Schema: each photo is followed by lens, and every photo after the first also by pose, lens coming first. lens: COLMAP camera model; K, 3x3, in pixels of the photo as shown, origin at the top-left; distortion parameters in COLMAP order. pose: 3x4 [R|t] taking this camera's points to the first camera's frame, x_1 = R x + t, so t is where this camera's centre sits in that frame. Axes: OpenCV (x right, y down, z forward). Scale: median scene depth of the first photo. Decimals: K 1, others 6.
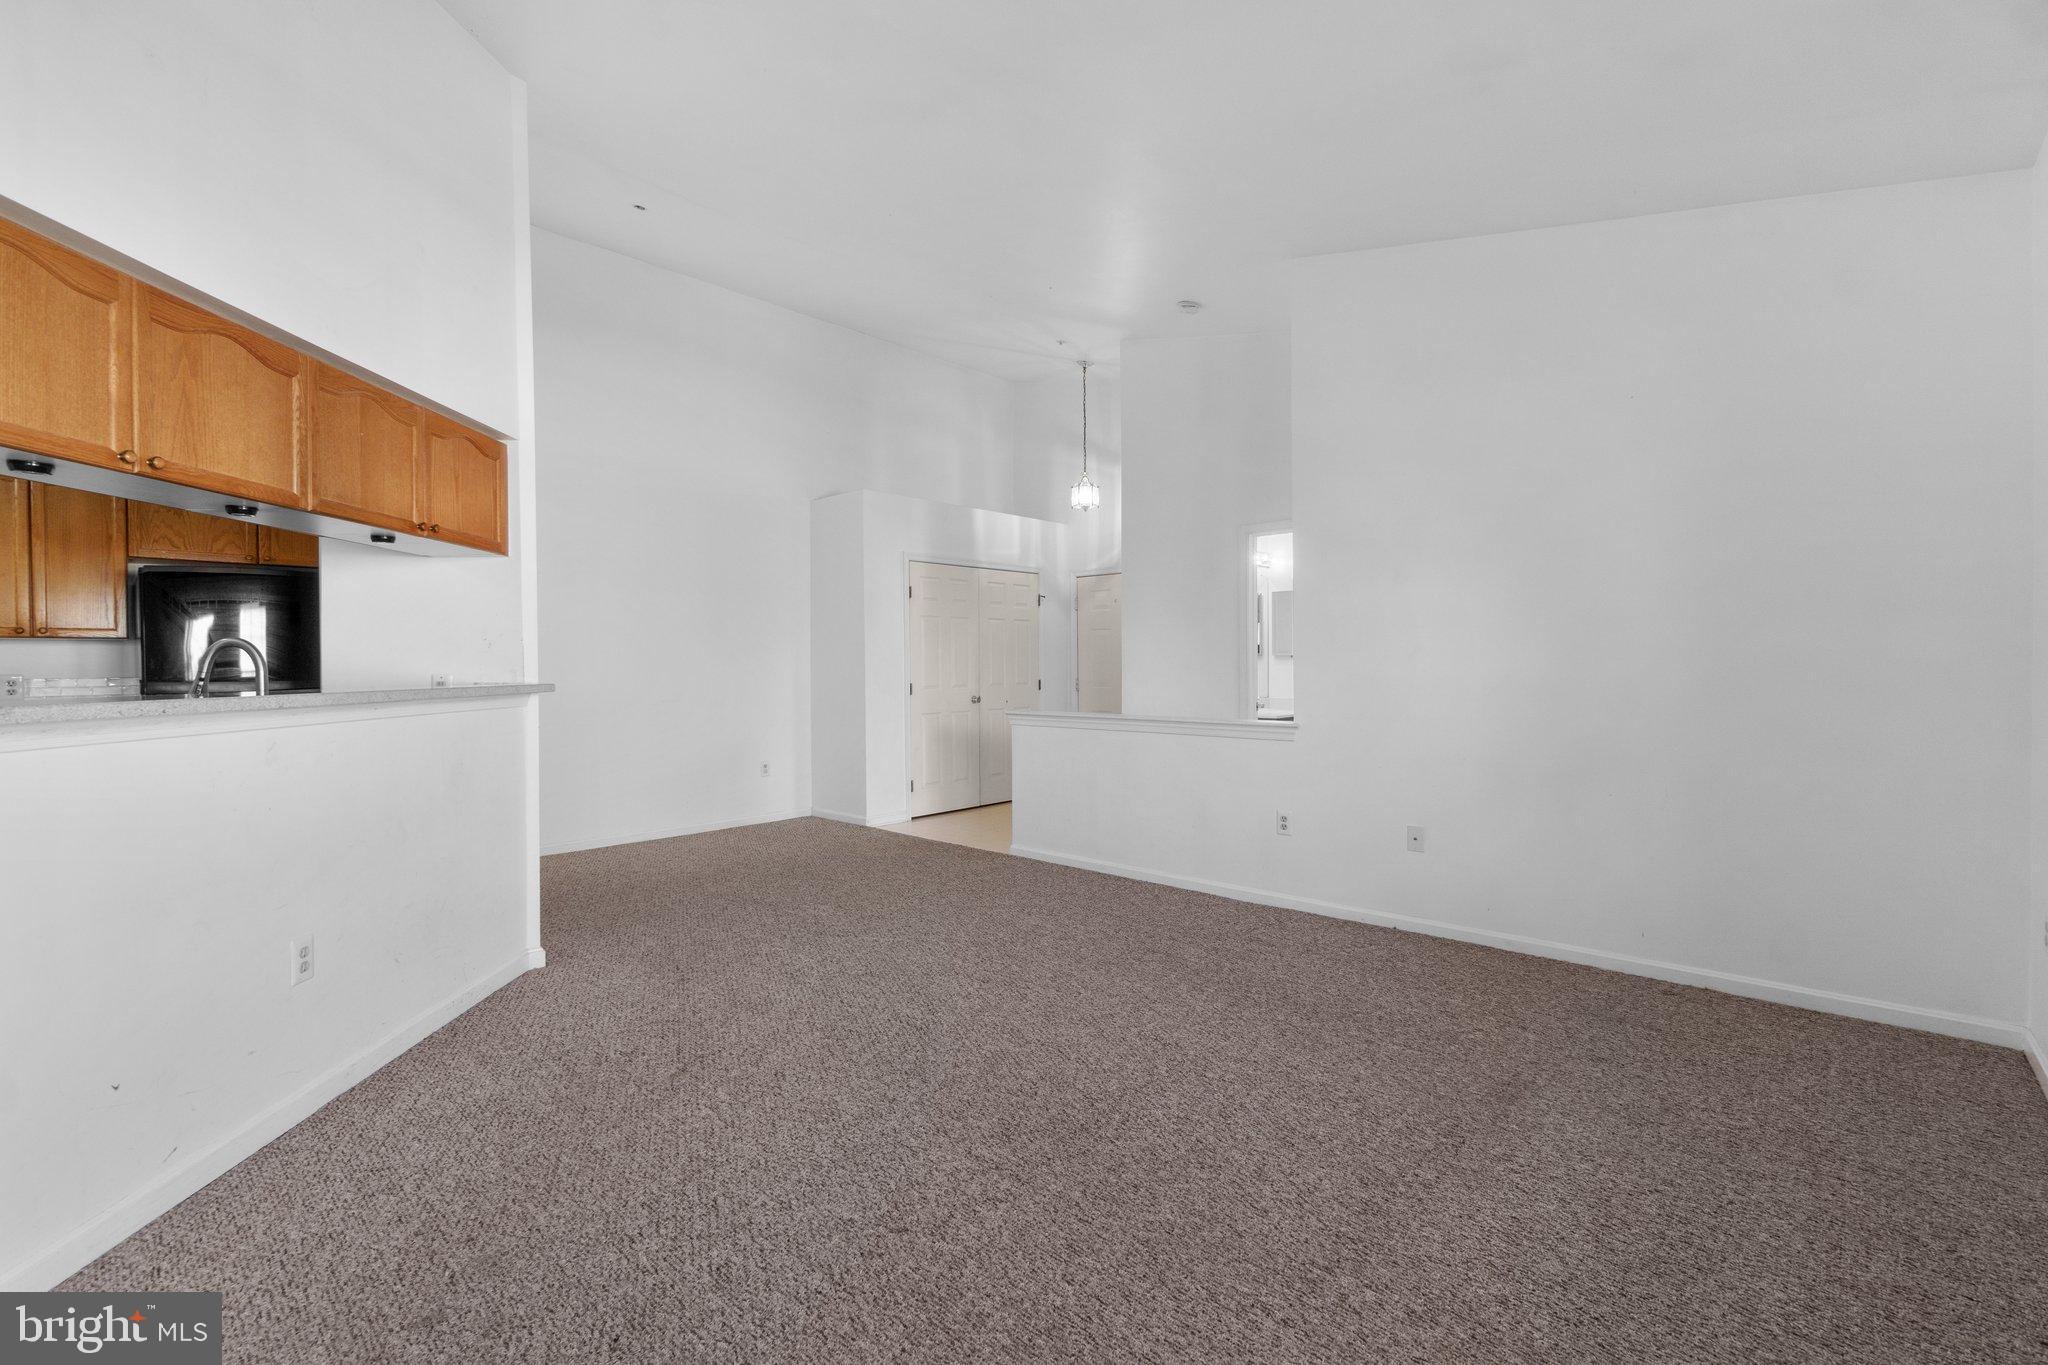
lens RADIAL K [[884.5, 0, 1017.0], [0, 884.5, 675.9], [0, 0, 1]] dist [-0.004331, 0.000199]
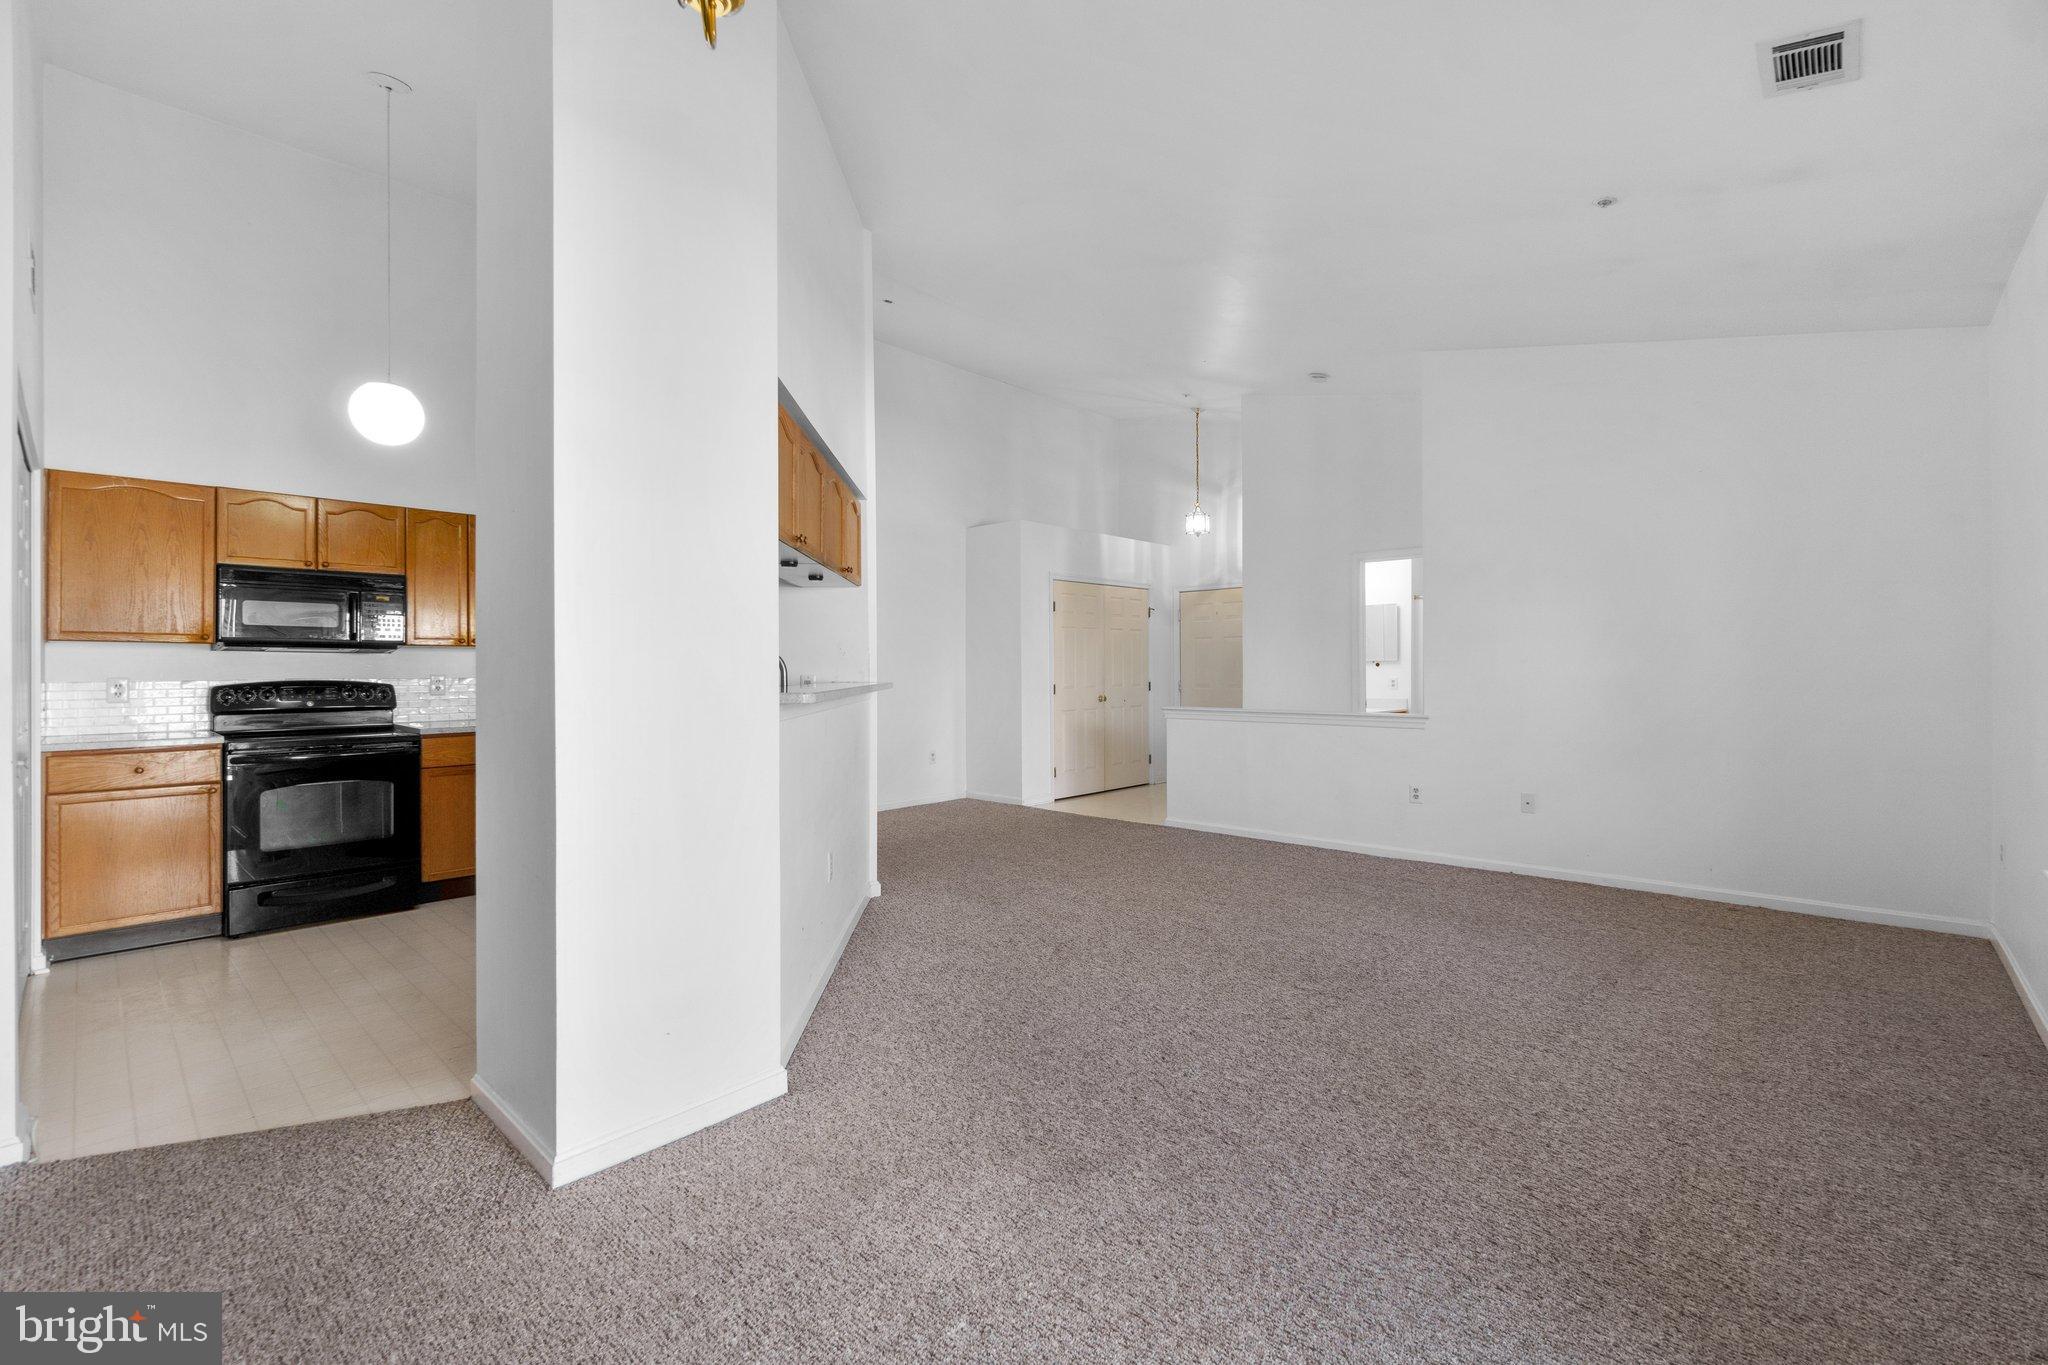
lens RADIAL K [[878.7, 0, 1026.6], [0, 878.7, 671.9], [0, 0, 1]] dist [0.000042, -0.000159]
pose [[0.999994, 0.001740, 0.002867, -0.205983], [-0.001714, 0.999958, -0.008995, 0.002814], [-0.002882, 0.008990, 0.999955, -0.206869]]
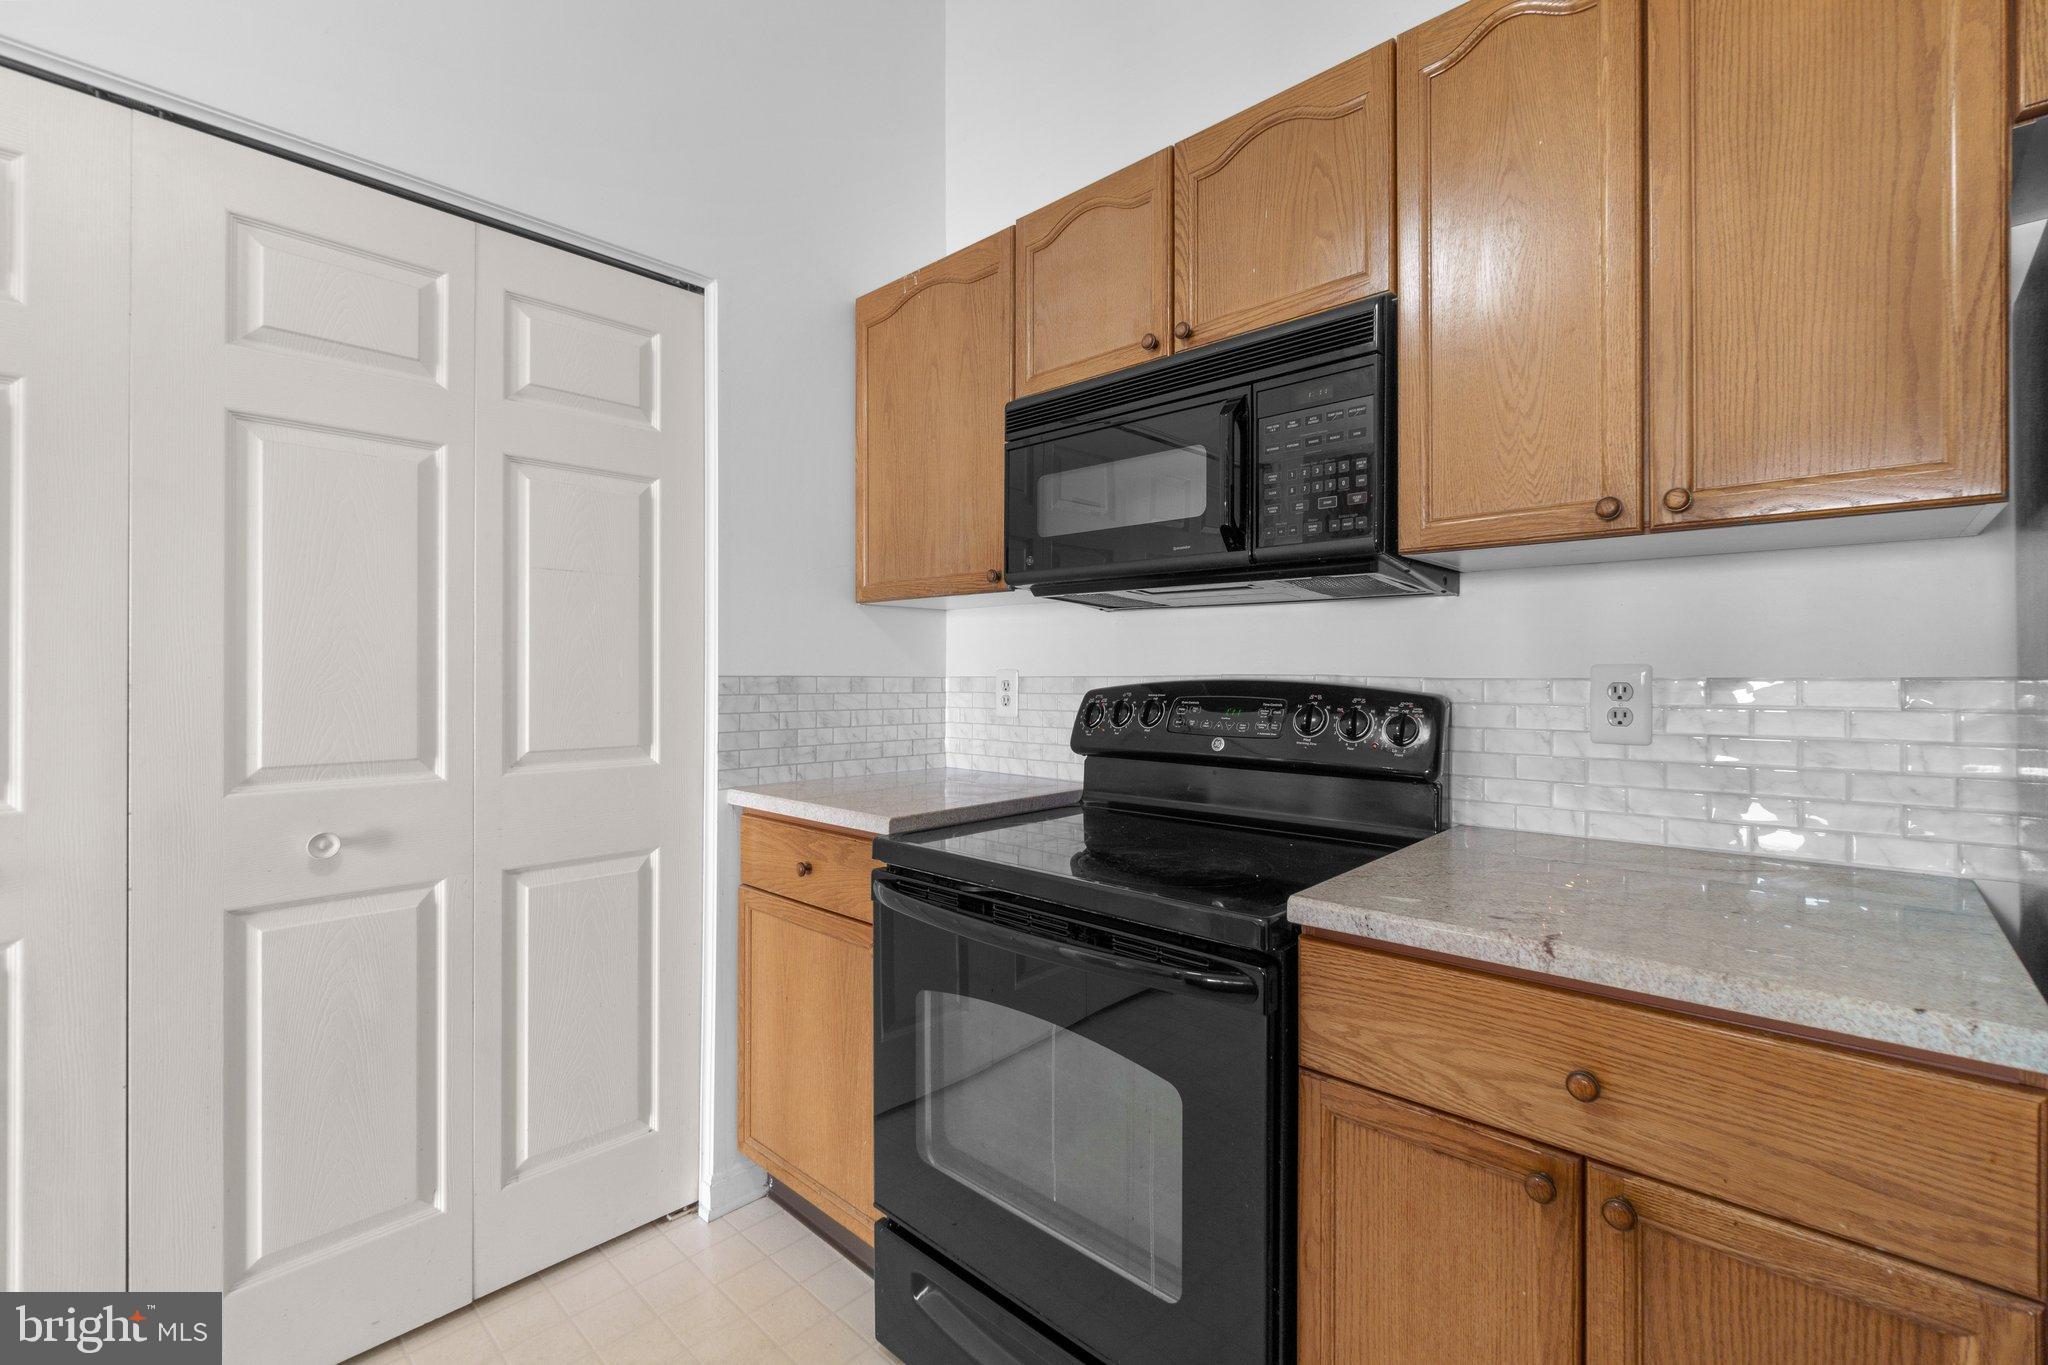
lens RADIAL K [[884.5, 0, 1017.0], [0, 884.5, 675.9], [0, 0, 1]] dist [-0.004331, 0.000199]
pose [[-0.010688, 0.009714, -0.999896, -0.571931], [-0.011470, 0.999886, 0.009836, 0.001322], [0.999877, 0.011574, -0.010575, 0.549949]]
